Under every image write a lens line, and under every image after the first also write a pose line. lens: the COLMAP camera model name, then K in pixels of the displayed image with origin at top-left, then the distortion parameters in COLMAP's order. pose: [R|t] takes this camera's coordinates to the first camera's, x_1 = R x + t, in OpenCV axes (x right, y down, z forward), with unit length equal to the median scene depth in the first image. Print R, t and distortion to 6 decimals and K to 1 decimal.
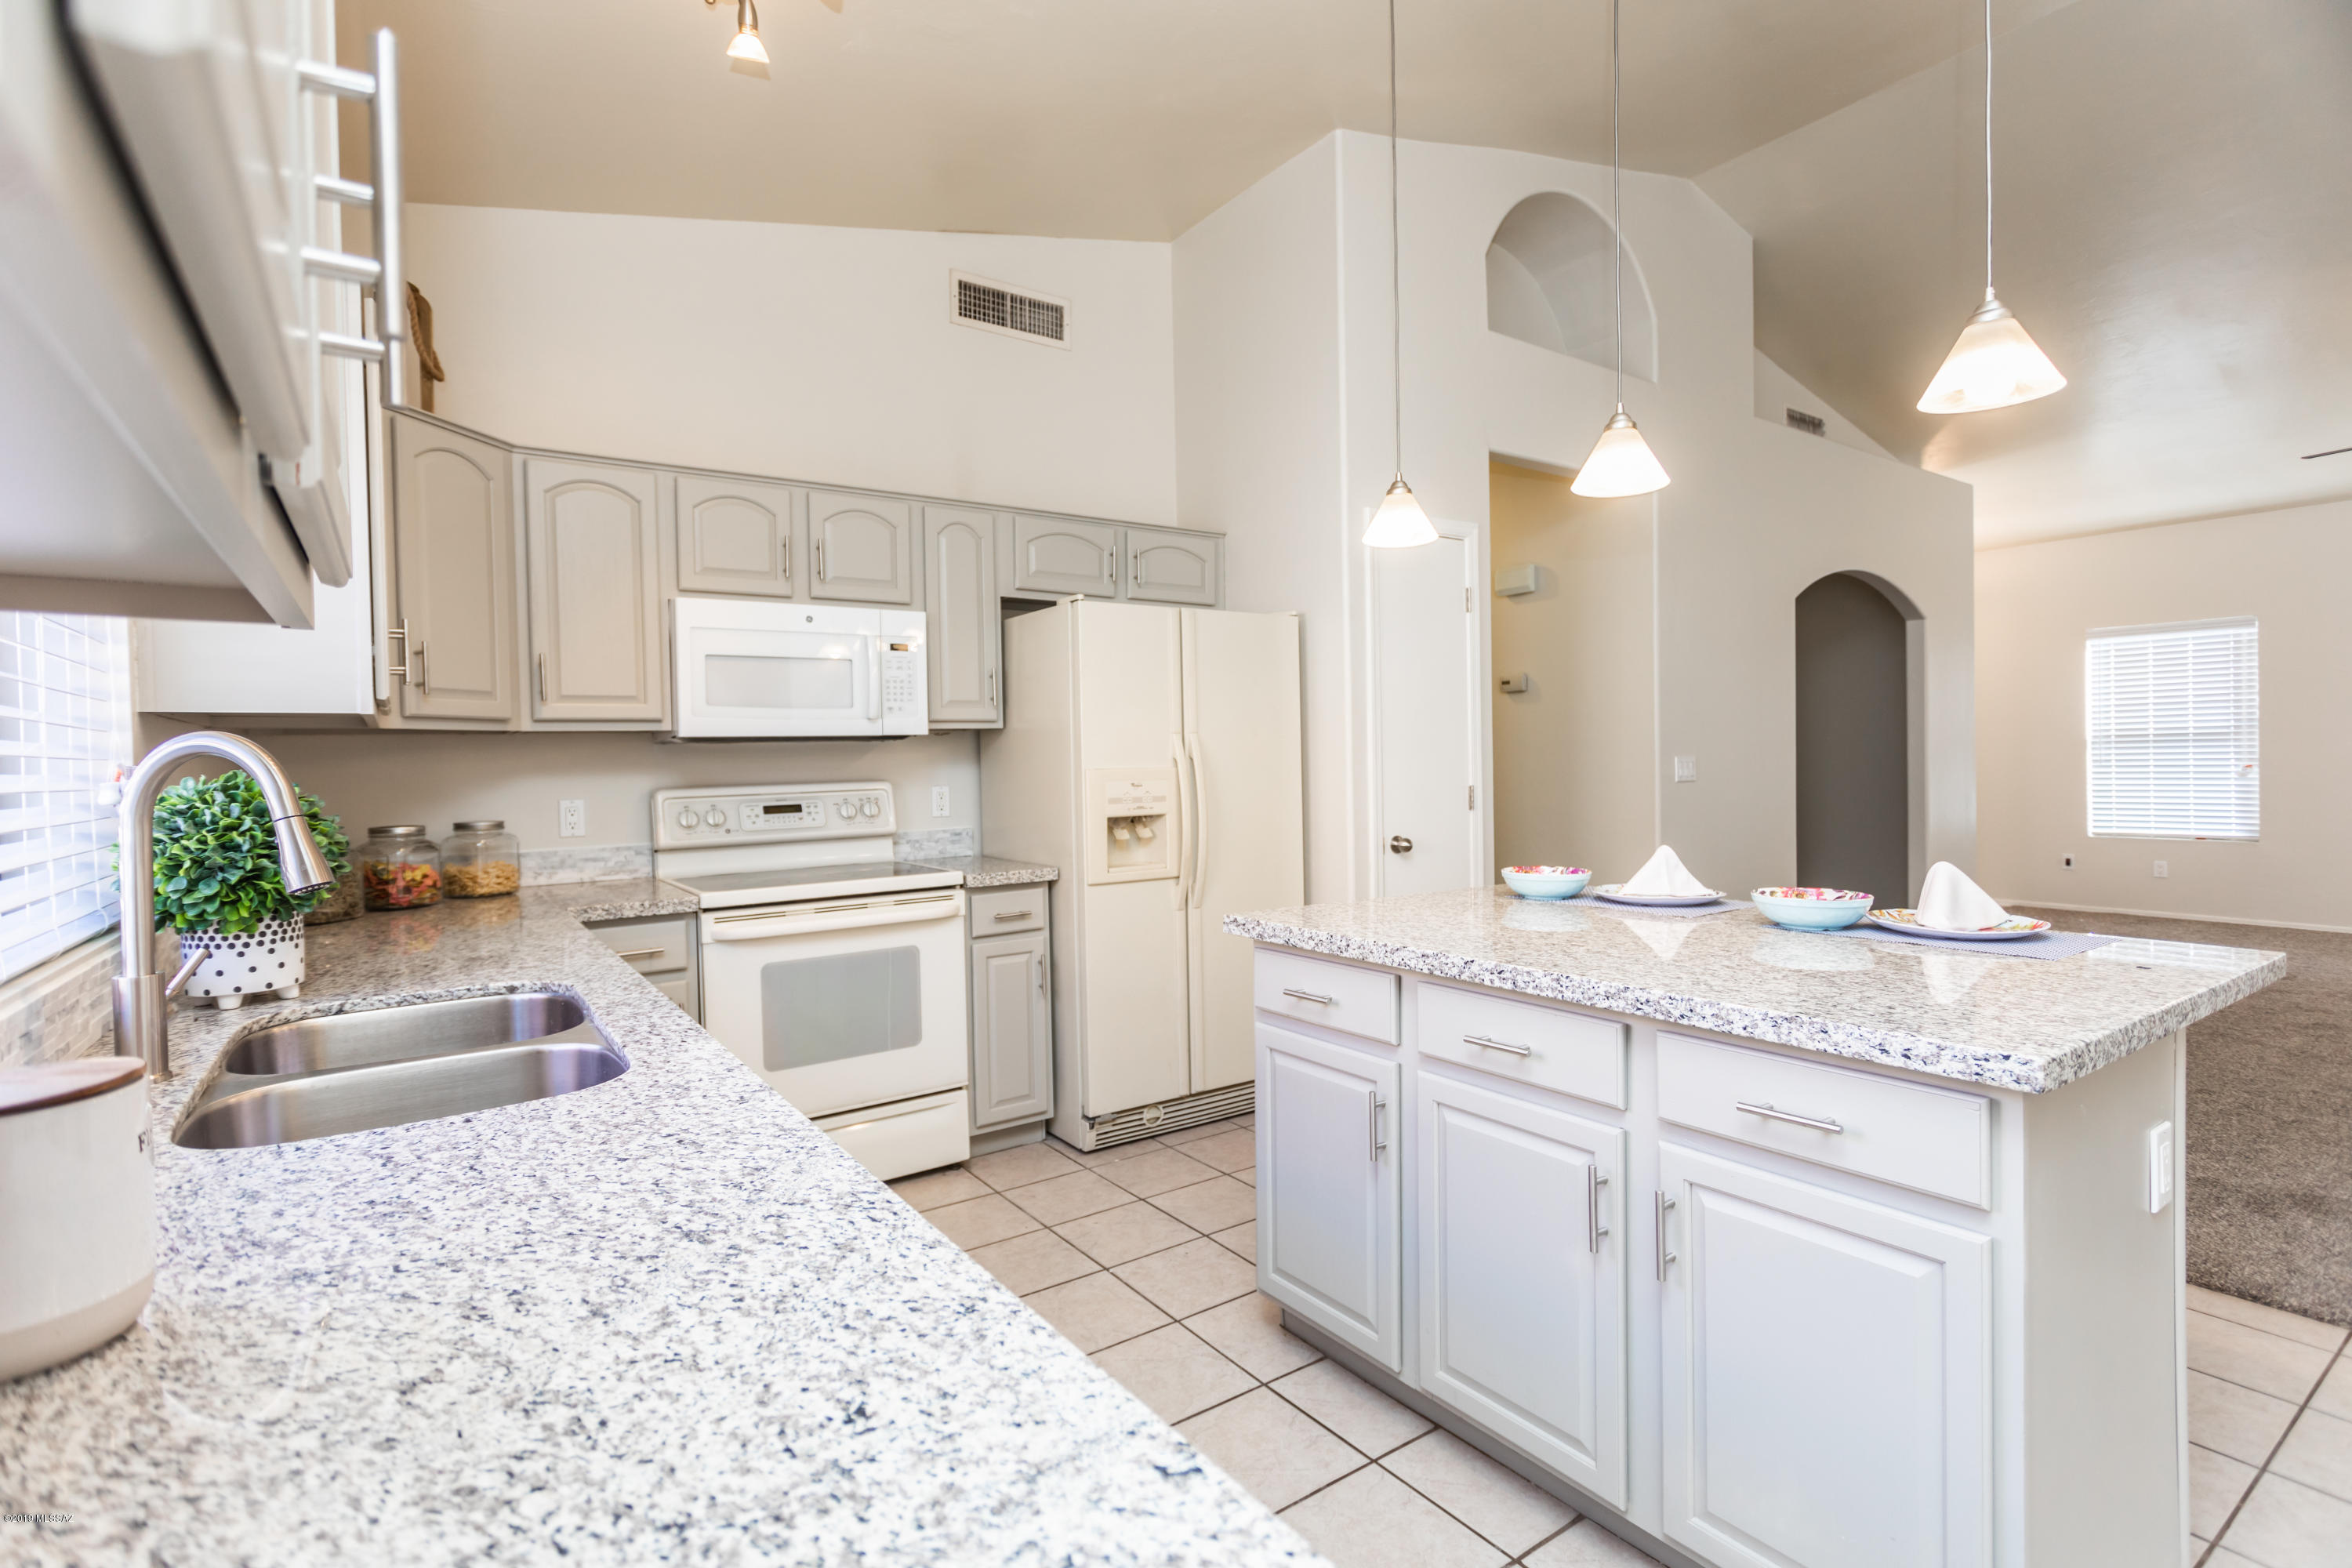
lens RADIAL K [[1107.1, 0, 1217.2], [0, 1107.1, 777.4], [0, 0, 1]] dist [-0.002612, 0.005241]
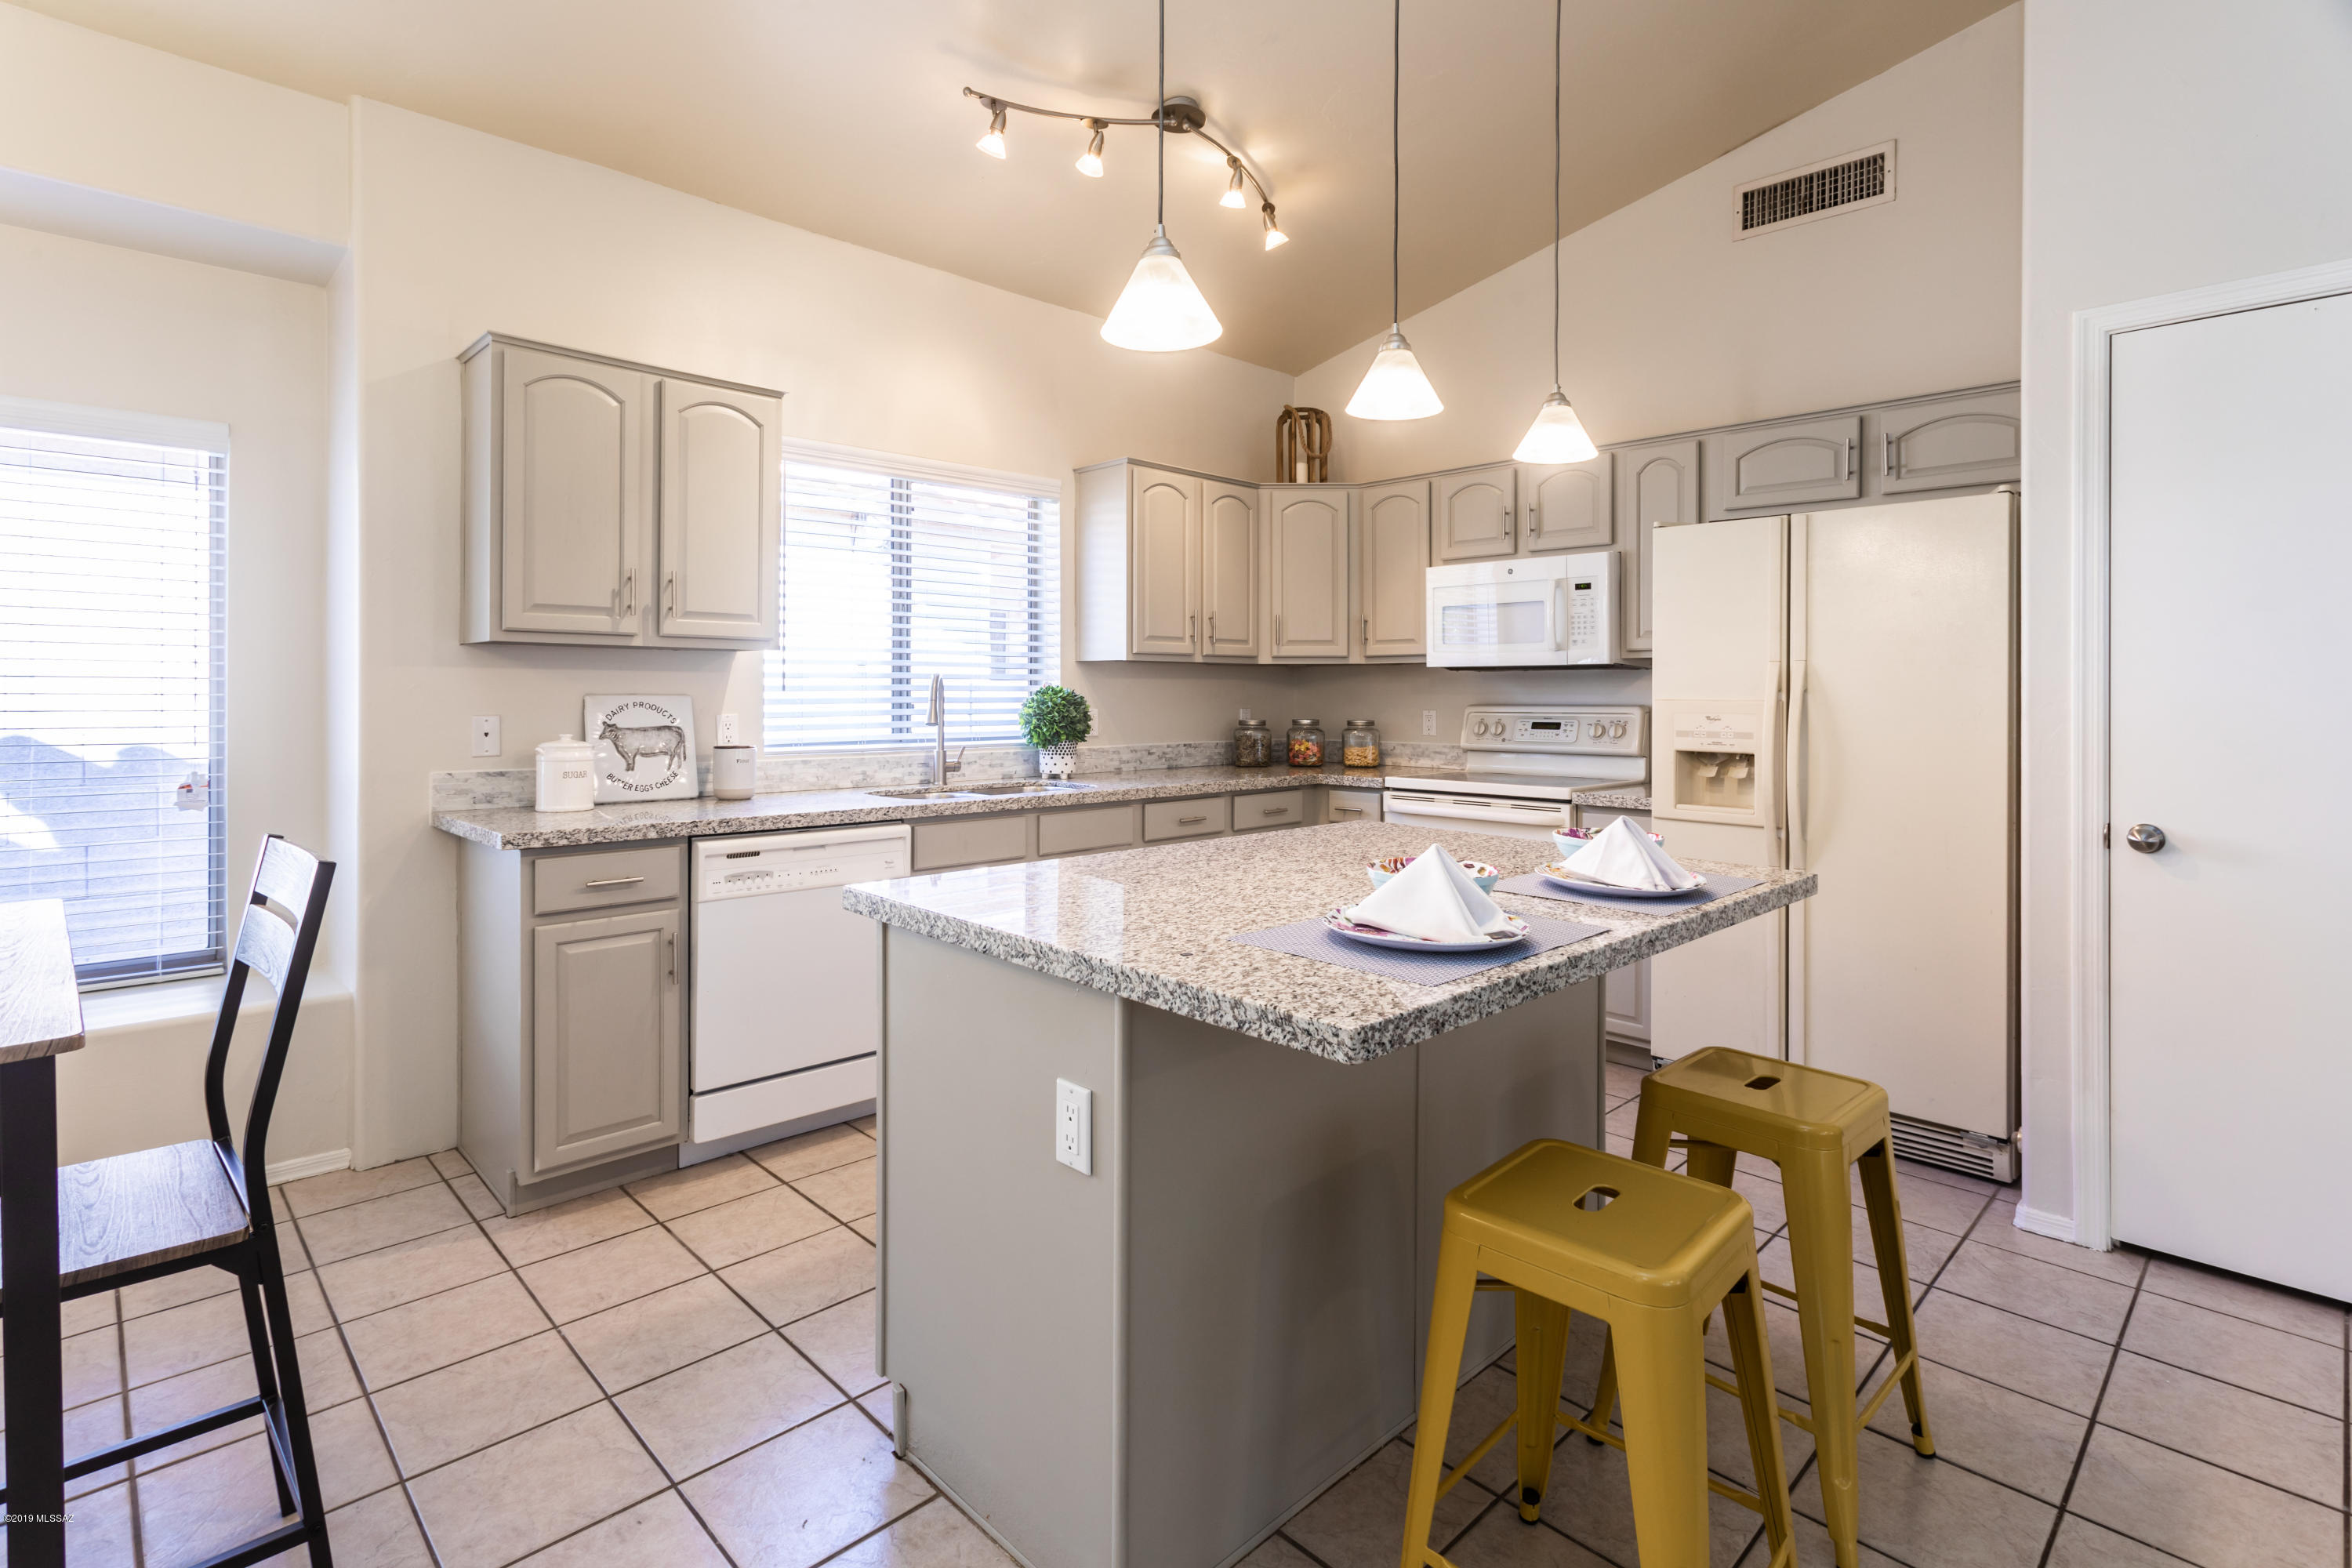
lens RADIAL K [[1107.1, 0, 1152.6], [0, 1107.1, 684.4], [0, 0, 1]] dist [-0.002612, 0.005241]
pose [[0.127333, 0.011373, -0.991795, 0.767209], [-0.024333, 0.999669, 0.008339, -0.016700], [0.991561, 0.023071, 0.127568, 0.419819]]
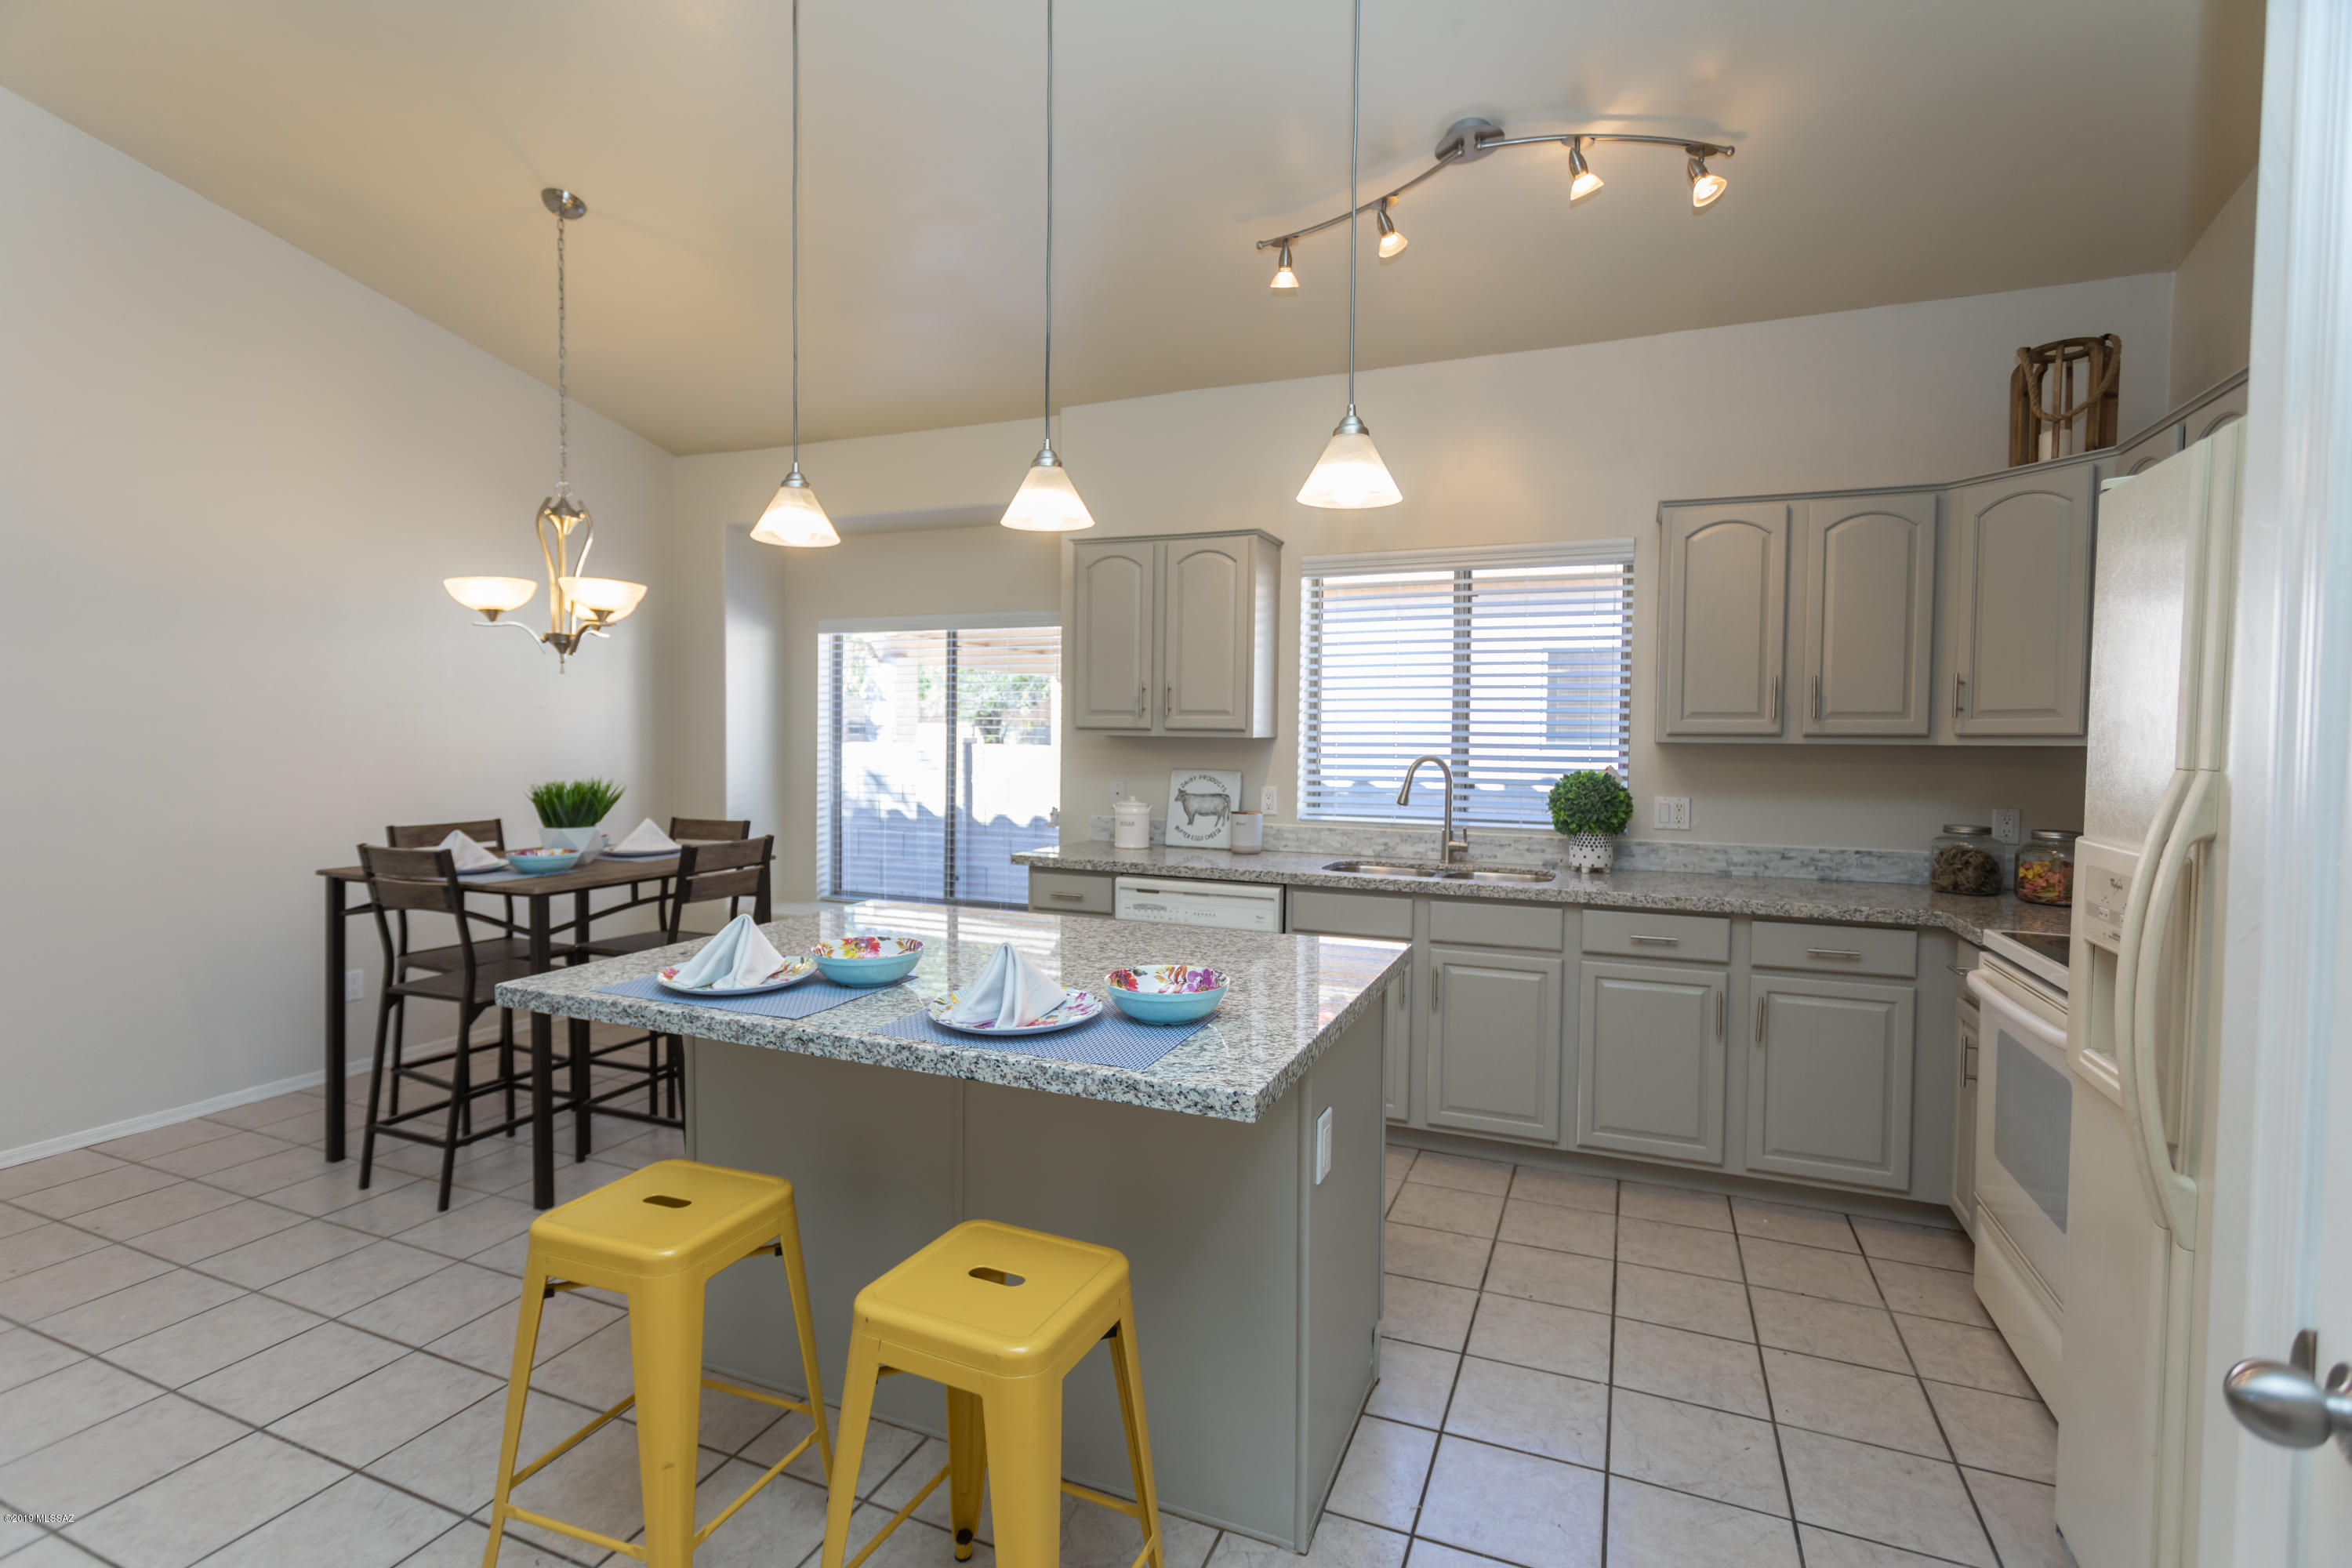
lens RADIAL K [[1107.1, 0, 1166.0], [0, 1107.1, 775.0], [0, 0, 1]] dist [-0.002612, 0.005241]
pose [[-0.863780, 0.027095, -0.503141, 0.471981], [-0.004242, 0.998127, 0.061032, -0.061025], [0.503852, 0.054853, -0.862047, 1.178449]]
